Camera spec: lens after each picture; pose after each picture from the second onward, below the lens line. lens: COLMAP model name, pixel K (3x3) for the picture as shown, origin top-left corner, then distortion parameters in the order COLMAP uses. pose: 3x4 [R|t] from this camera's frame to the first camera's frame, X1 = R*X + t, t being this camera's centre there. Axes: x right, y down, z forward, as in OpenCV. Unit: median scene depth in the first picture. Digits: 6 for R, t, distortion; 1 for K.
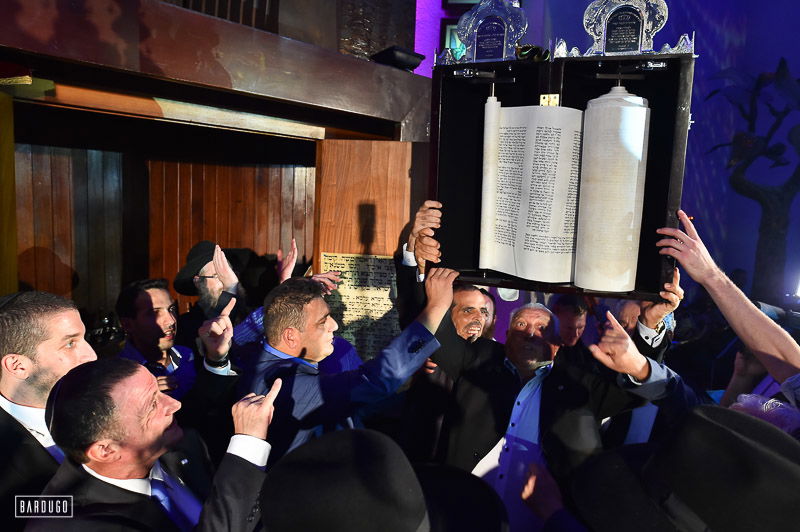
lens RADIAL K [[548.3, 0, 401.3], [0, 548.3, 263.1], [0, 0, 1]] dist [-0.059411, 0.054925]
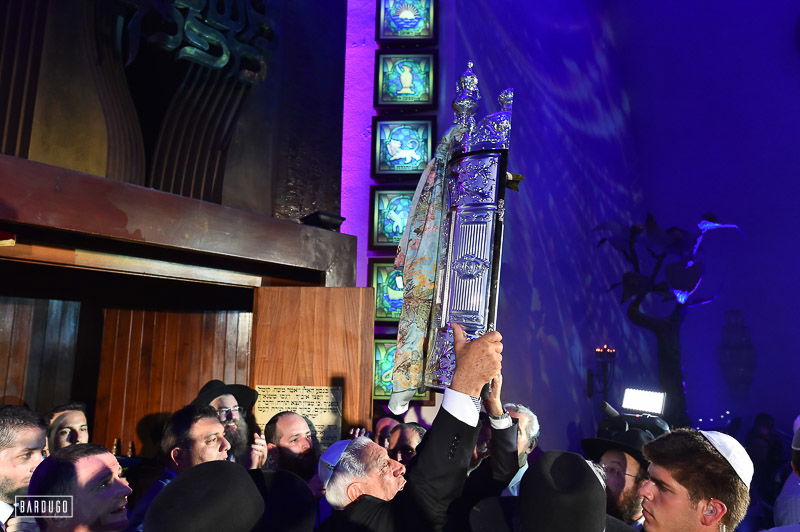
lens RADIAL K [[548.3, 0, 401.3], [0, 548.3, 263.1], [0, 0, 1]] dist [-0.059411, 0.054925]
pose [[0.997101, -0.021088, 0.073112, 0.072880], [0.039886, 0.963098, -0.266178, 0.047377], [-0.064801, 0.268322, 0.961147, -0.156634]]
